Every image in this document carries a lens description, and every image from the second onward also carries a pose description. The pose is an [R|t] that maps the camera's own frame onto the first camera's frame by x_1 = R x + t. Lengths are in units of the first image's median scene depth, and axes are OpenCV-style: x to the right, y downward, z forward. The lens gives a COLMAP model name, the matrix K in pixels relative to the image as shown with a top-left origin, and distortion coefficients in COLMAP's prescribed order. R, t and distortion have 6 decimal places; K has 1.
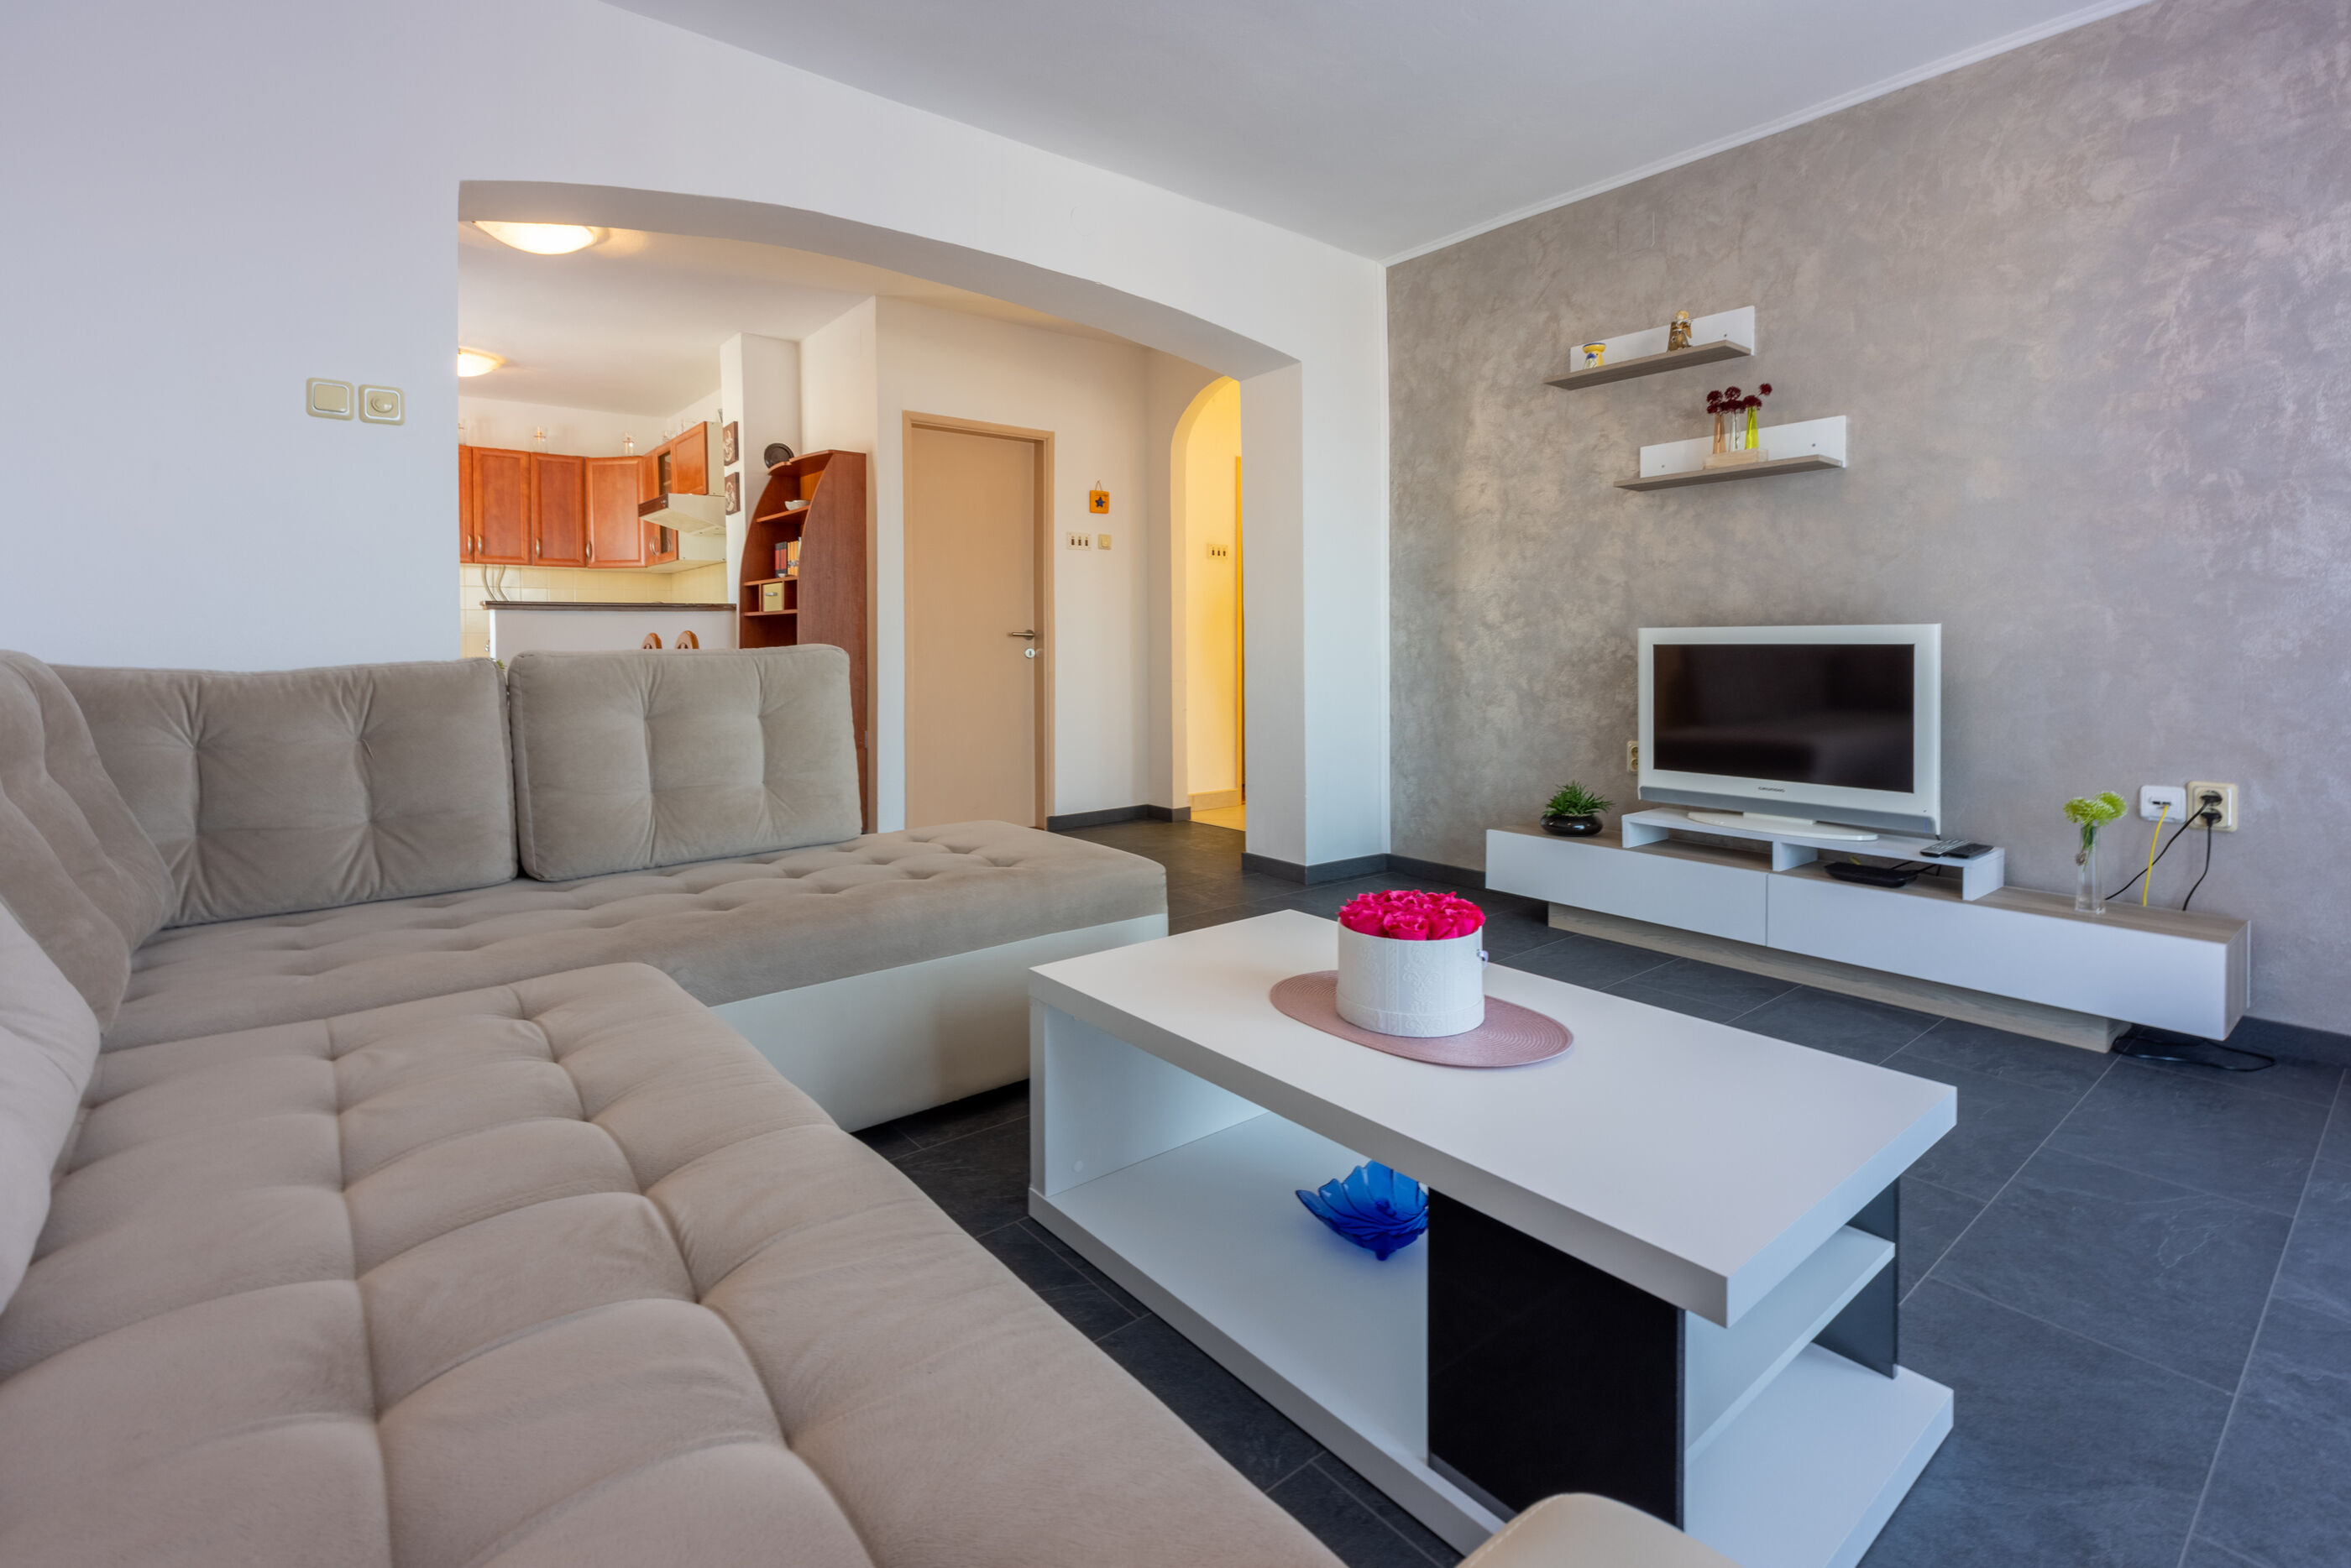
lens RADIAL K [[1070.2, 0, 1159.6], [0, 1070.2, 664.6], [0, 0, 1]] dist [0.000600, -0.000104]
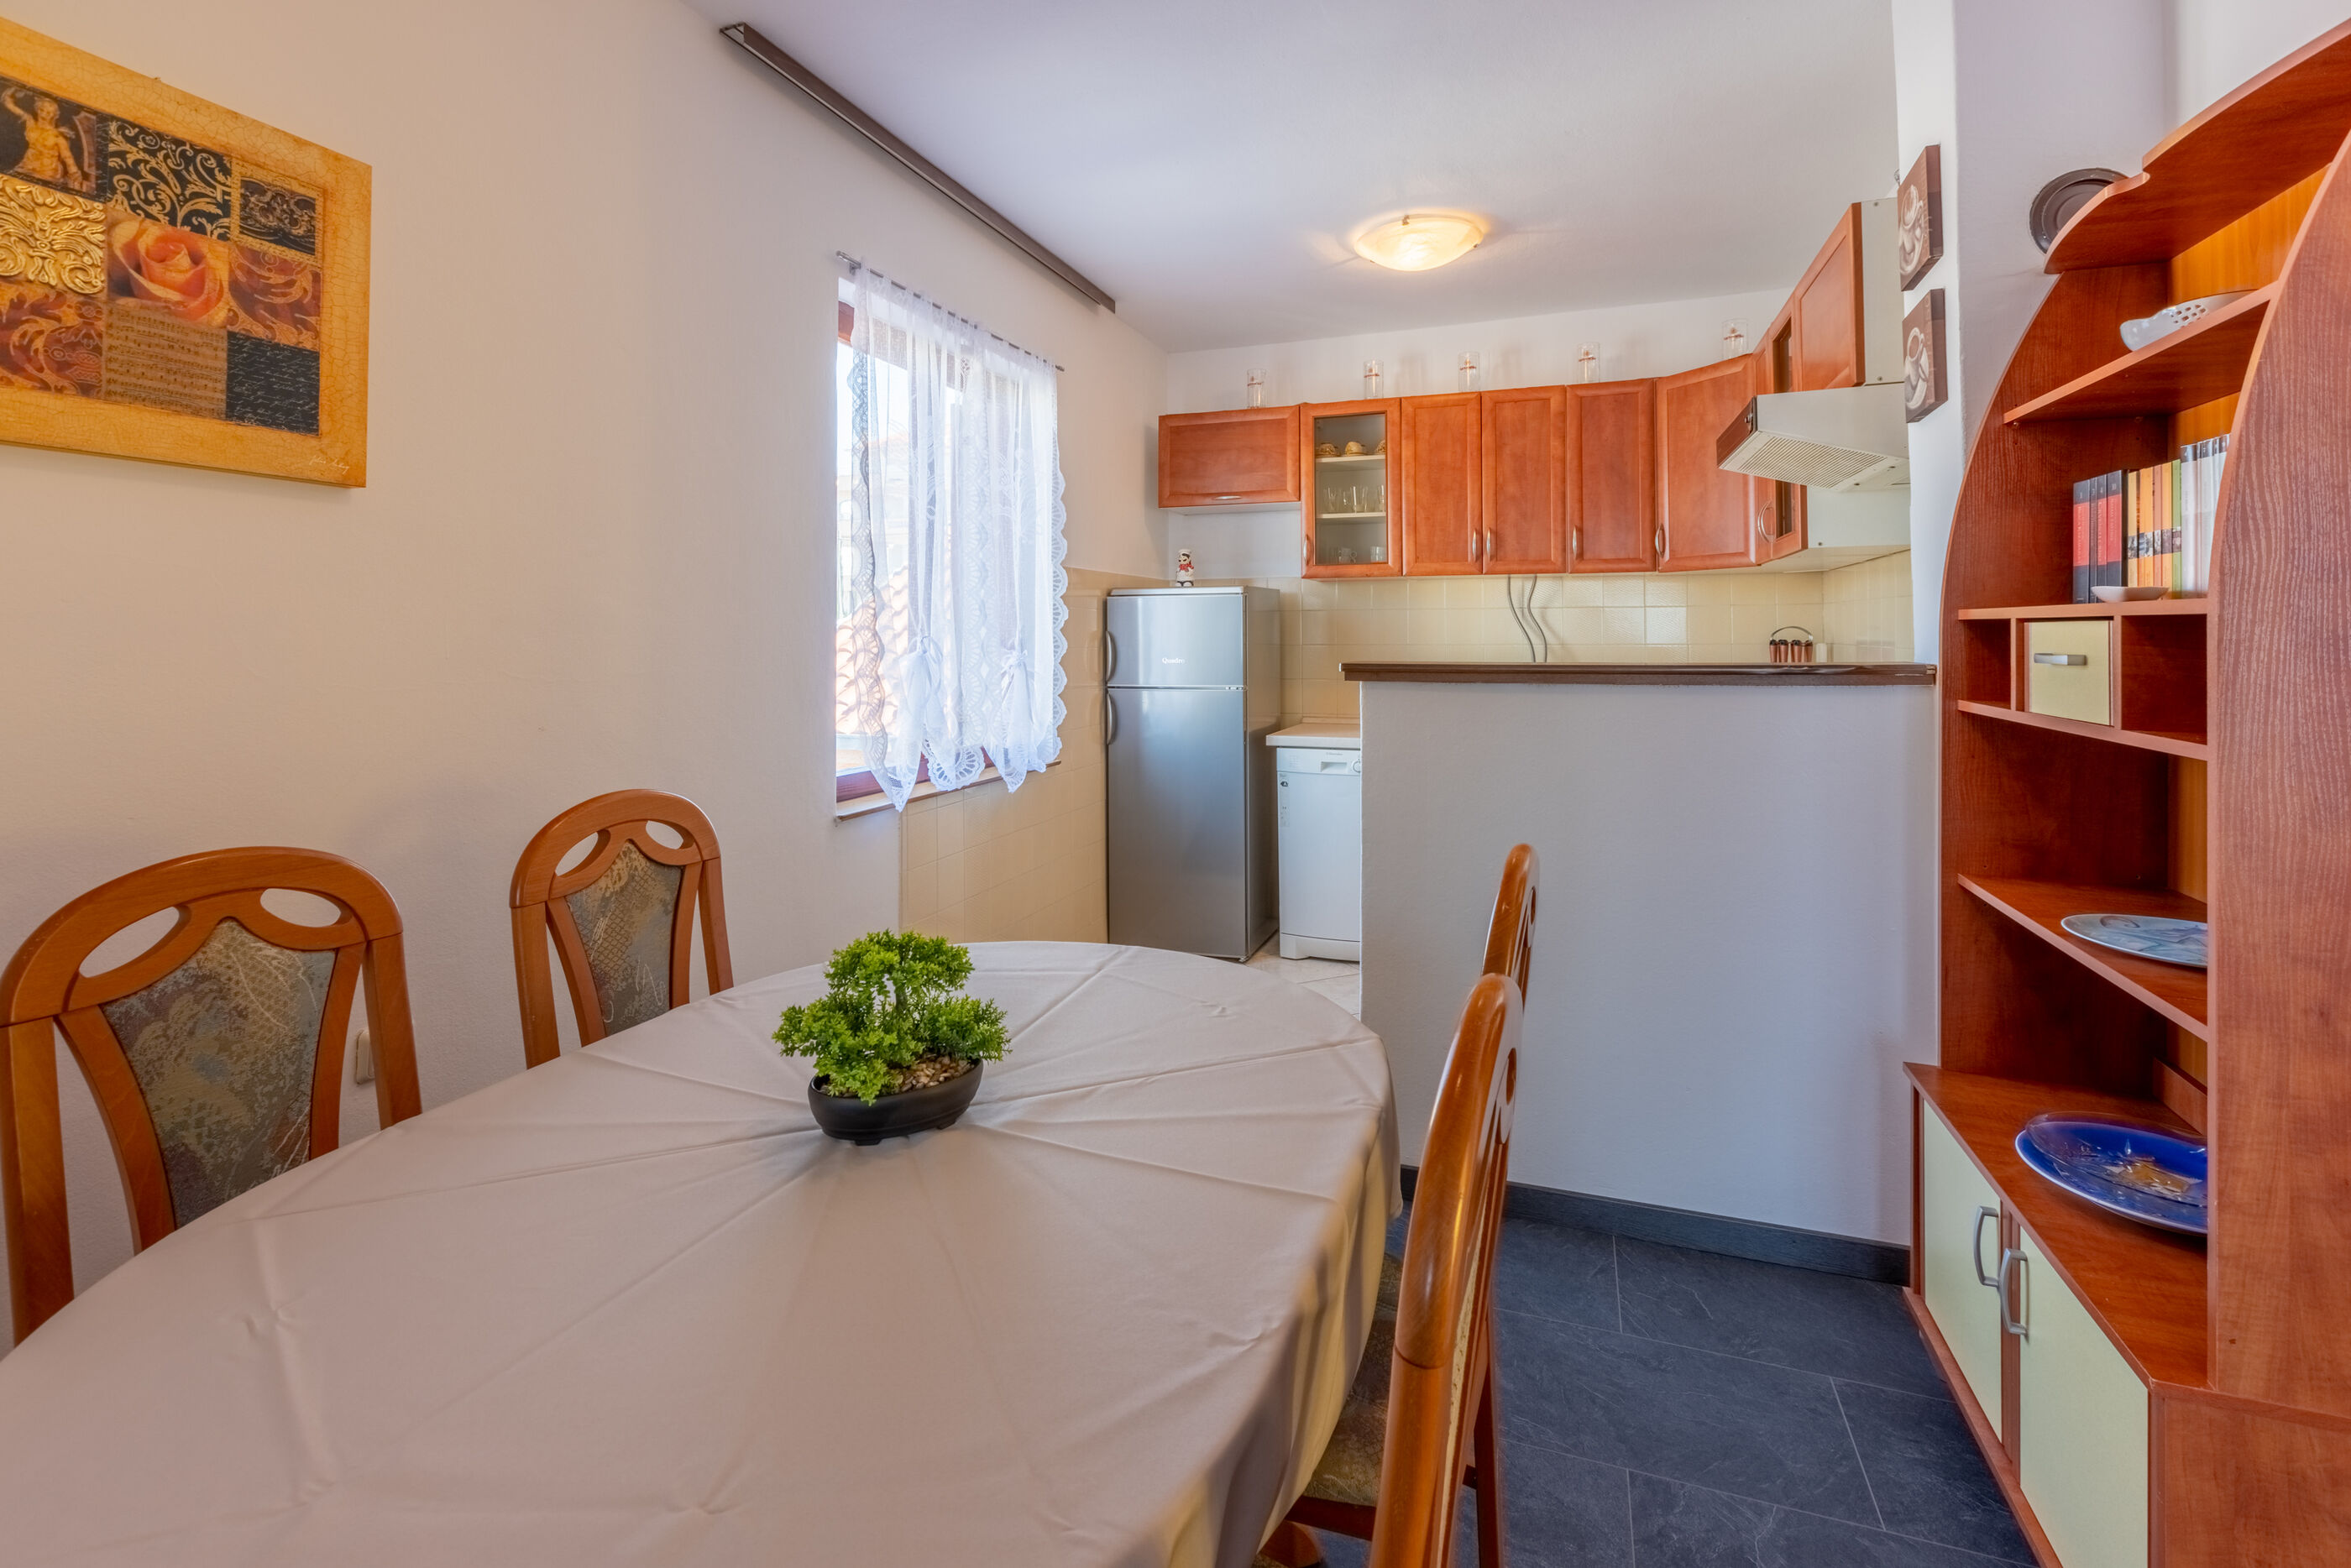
lens RADIAL K [[1078.6, 0, 1175.5], [0, 1078.6, 620.4], [0, 0, 1]] dist [-0.000213, -0.000104]
pose [[0.519979, -0.008655, -0.854135, -0.313592], [-0.016139, 0.999671, -0.019955, -0.085831], [0.854027, 0.024161, 0.519668, 0.848322]]
